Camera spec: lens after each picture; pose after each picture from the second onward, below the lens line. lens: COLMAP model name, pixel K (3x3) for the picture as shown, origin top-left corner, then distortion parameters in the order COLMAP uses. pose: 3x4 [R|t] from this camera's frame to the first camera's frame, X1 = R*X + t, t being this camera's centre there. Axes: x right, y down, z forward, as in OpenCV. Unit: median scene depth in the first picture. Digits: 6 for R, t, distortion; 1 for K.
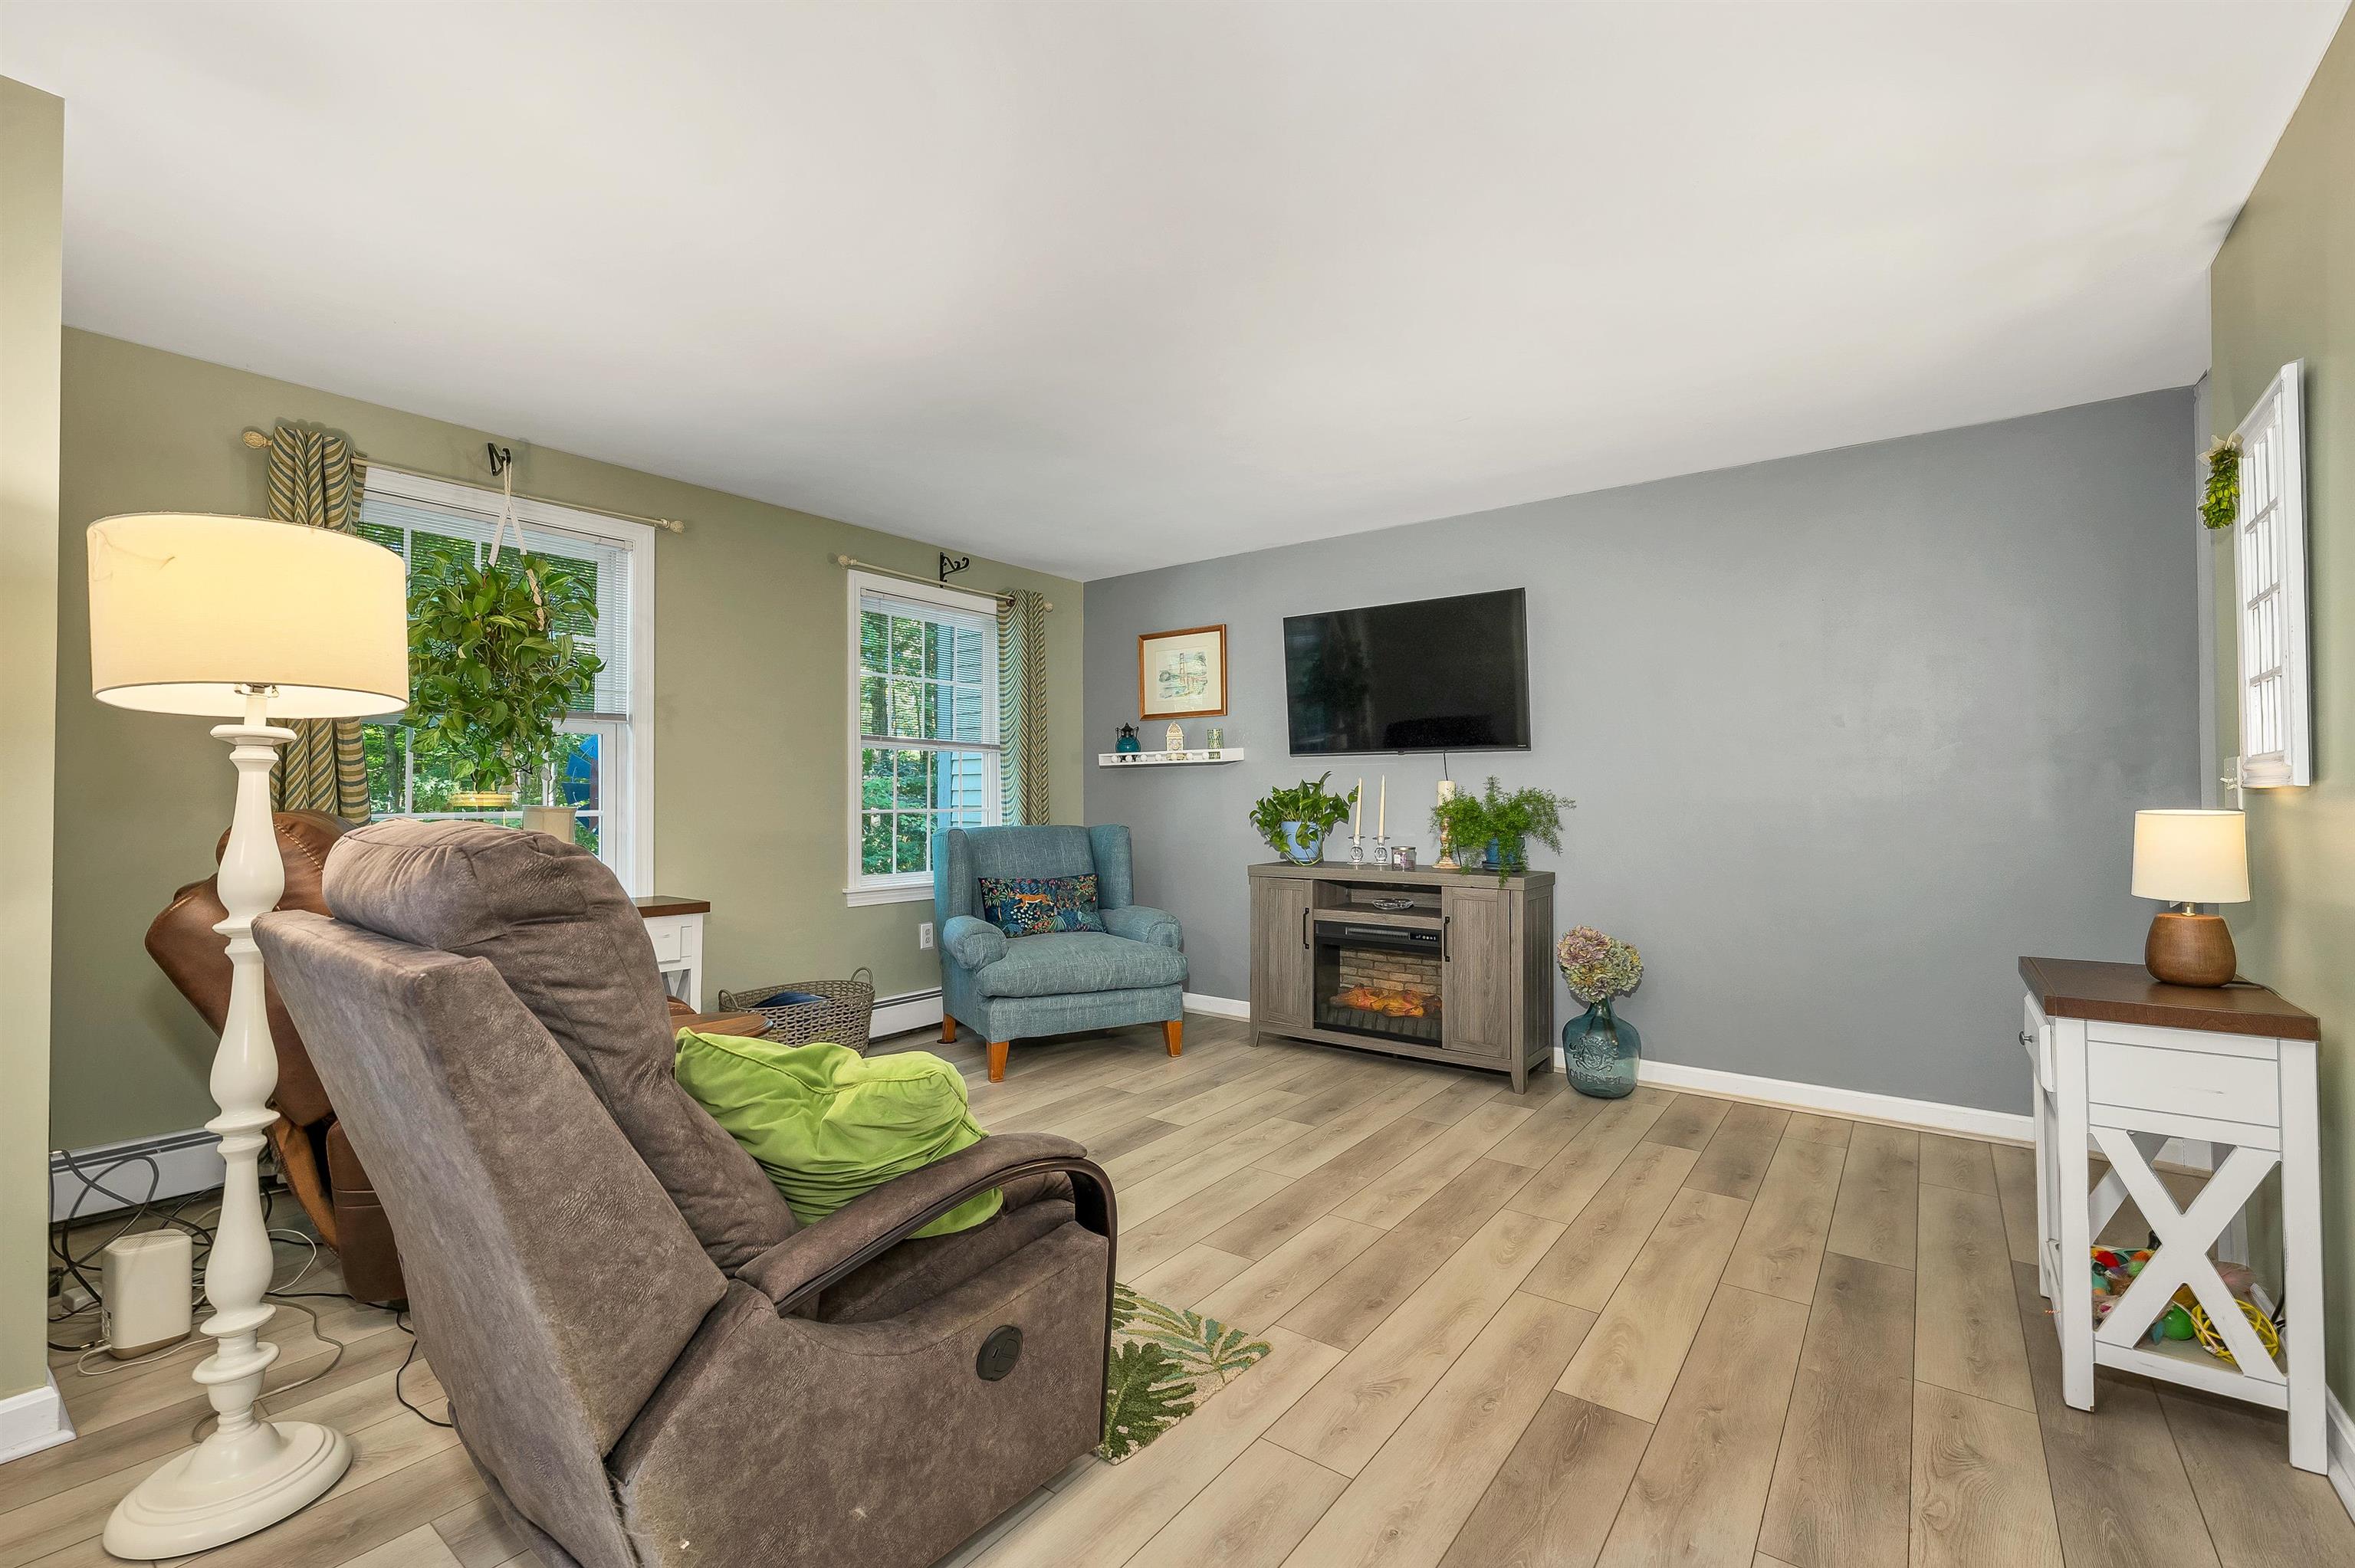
lens RADIAL K [[997.1, 0, 1177.5], [0, 997.1, 784.0], [0, 0, 1]] dist [0.002208, 0.000165]
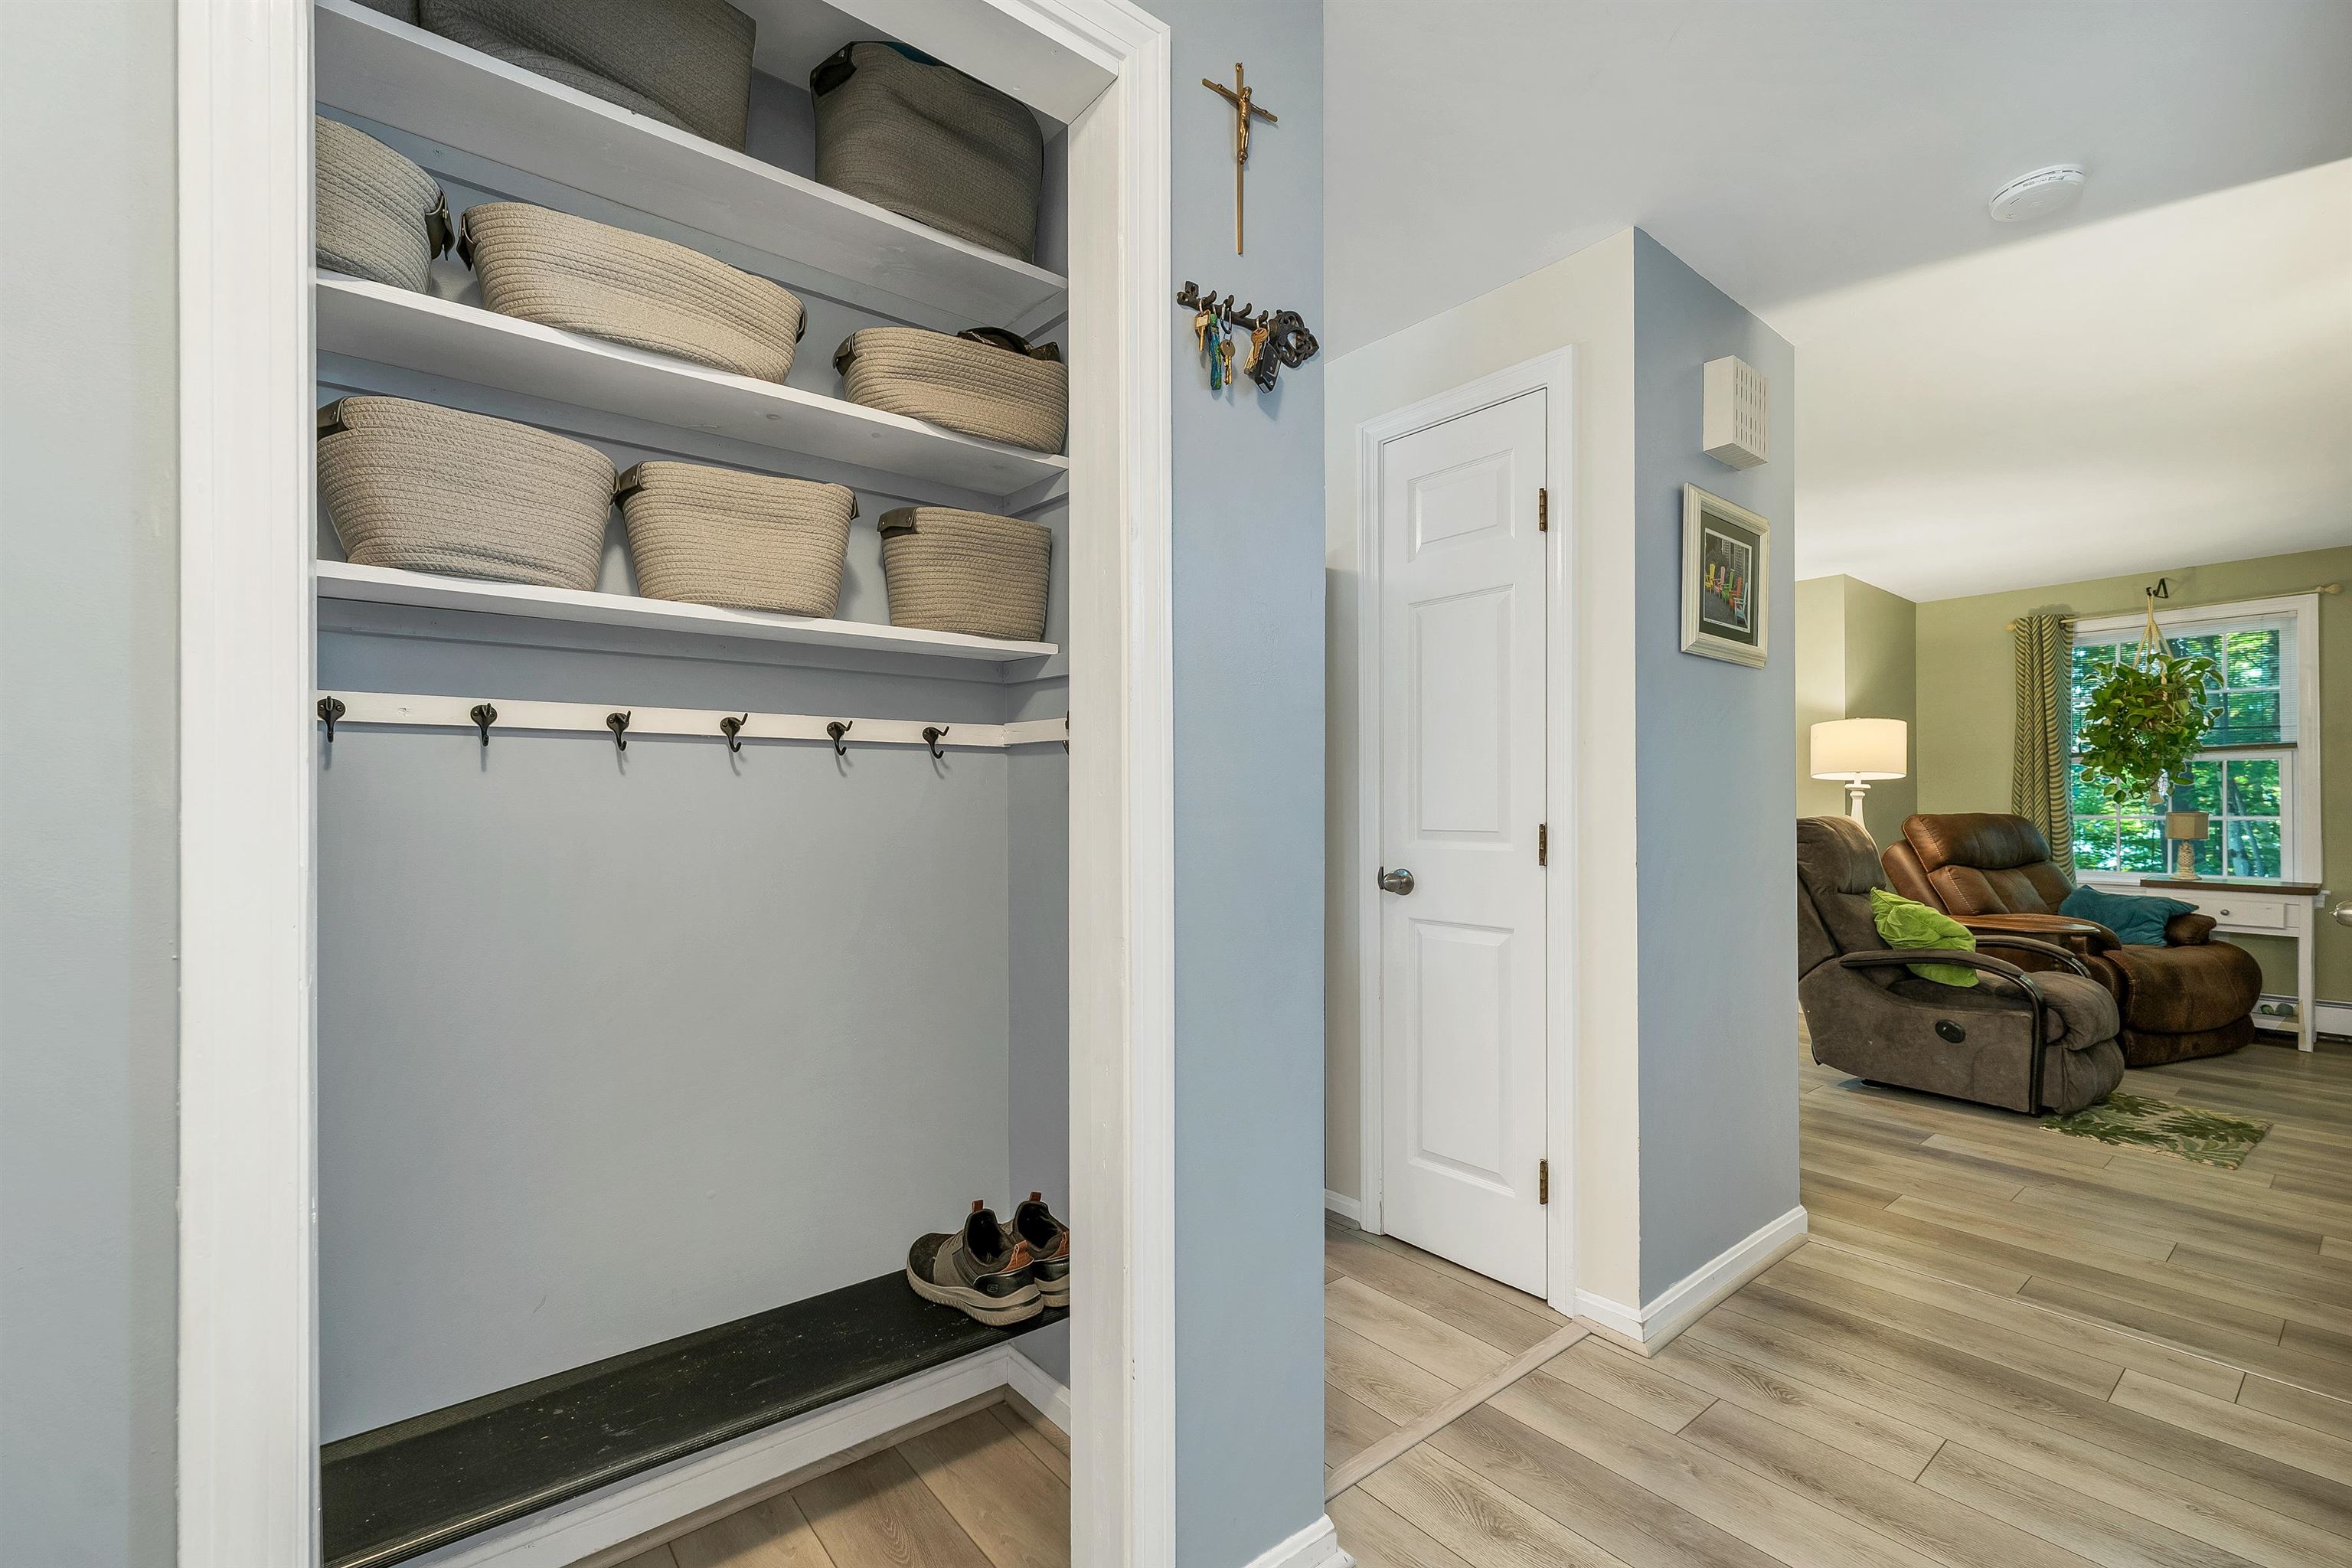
lens RADIAL K [[999.3, 0, 1194.1], [0, 999.3, 792.5], [0, 0, 1]] dist [0.001520, 0.000223]
pose [[-0.236752, -0.015200, -0.971451, 1.321149], [0.014974, 0.999702, -0.019292, -0.002570], [0.971455, -0.019114, -0.236454, -0.113345]]
